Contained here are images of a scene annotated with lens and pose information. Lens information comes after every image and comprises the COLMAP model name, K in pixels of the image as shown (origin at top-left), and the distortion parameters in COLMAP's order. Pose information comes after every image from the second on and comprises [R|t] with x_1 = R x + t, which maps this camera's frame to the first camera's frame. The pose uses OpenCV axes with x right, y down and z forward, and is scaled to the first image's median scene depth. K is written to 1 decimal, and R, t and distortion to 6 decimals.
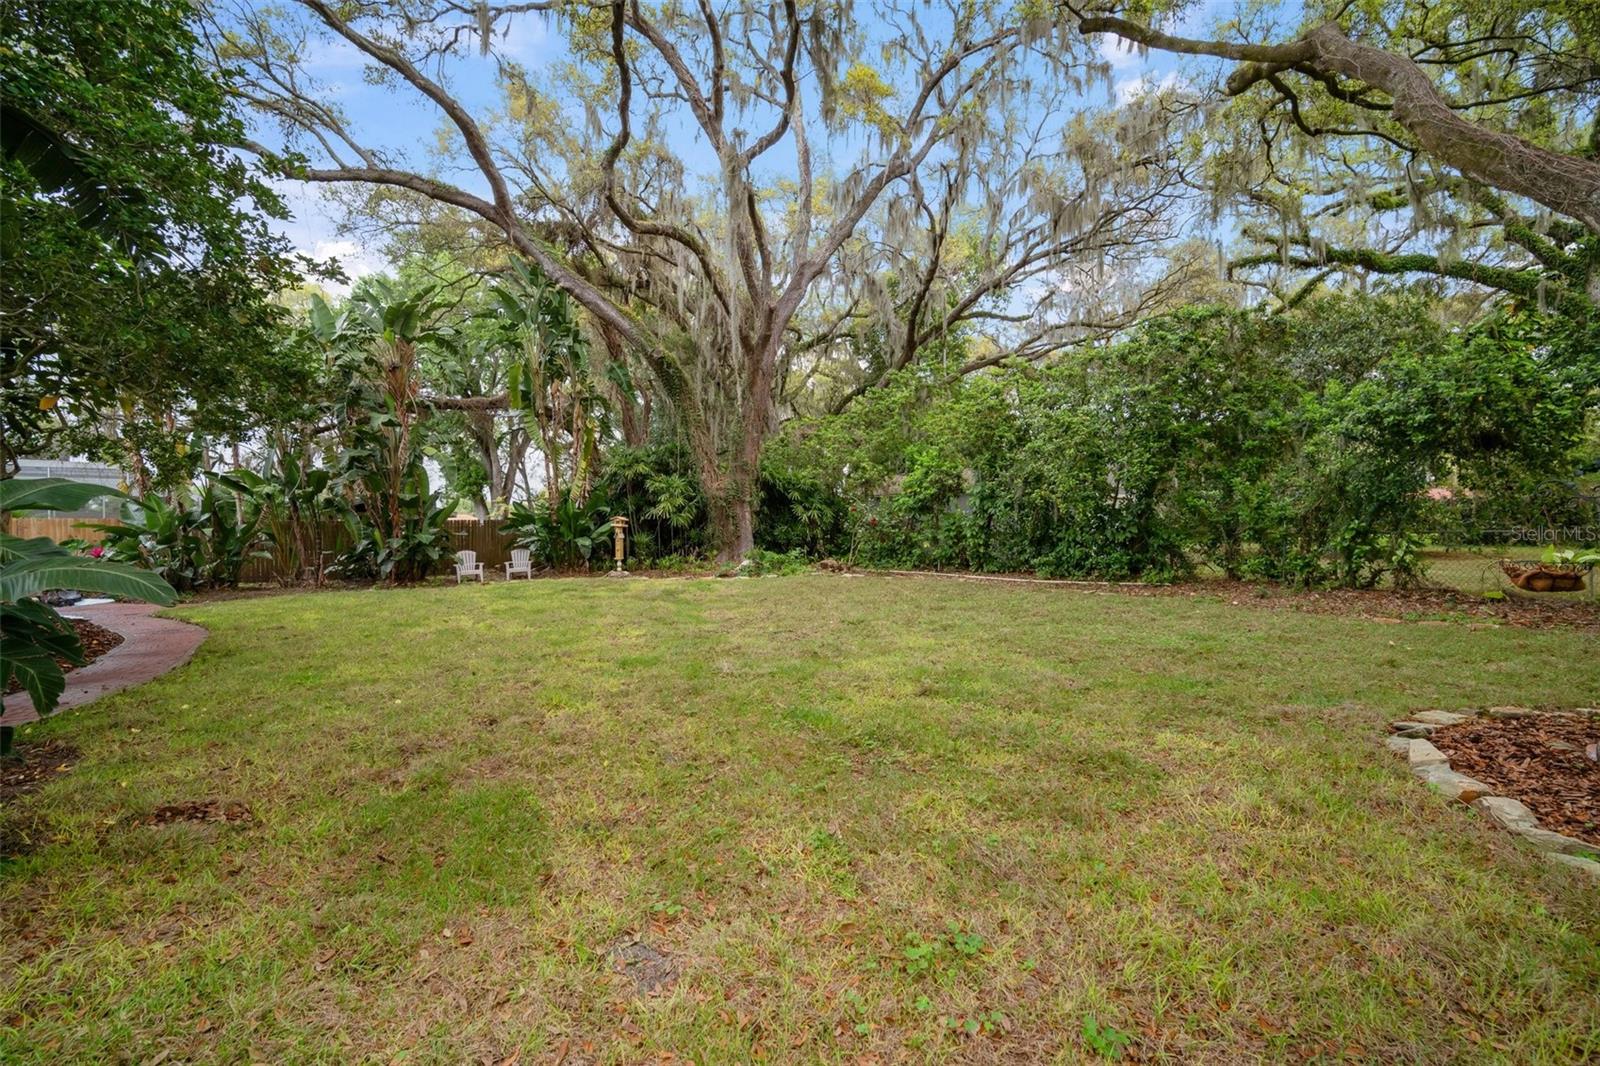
lens RADIAL K [[696.4, 0, 805.9], [0, 696.4, 516.2], [0, 0, 1]] dist [-0.002207, -0.000236]
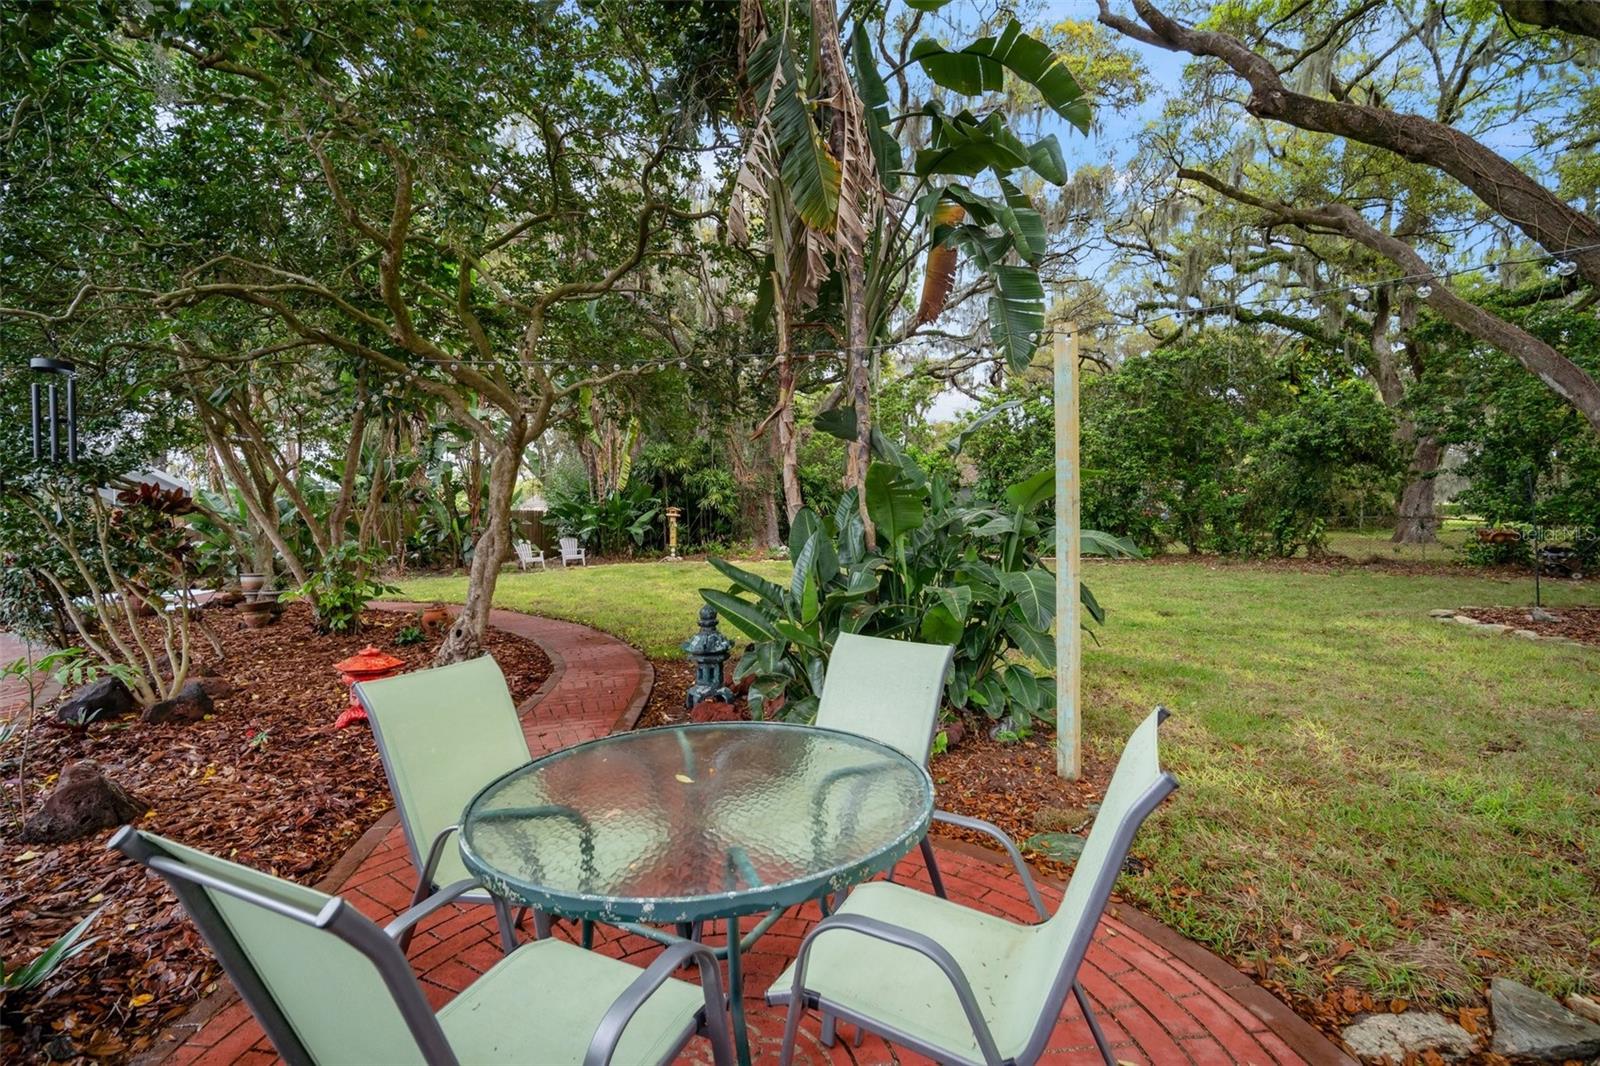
lens RADIAL K [[696.4, 0, 805.9], [0, 696.4, 516.2], [0, 0, 1]] dist [-0.002207, -0.000236]
pose [[0.976834, 0.000547, 0.213996, -0.300879], [-0.002320, 0.999965, 0.008038, 0.005794], [-0.213984, -0.008348, 0.976801, -0.120648]]
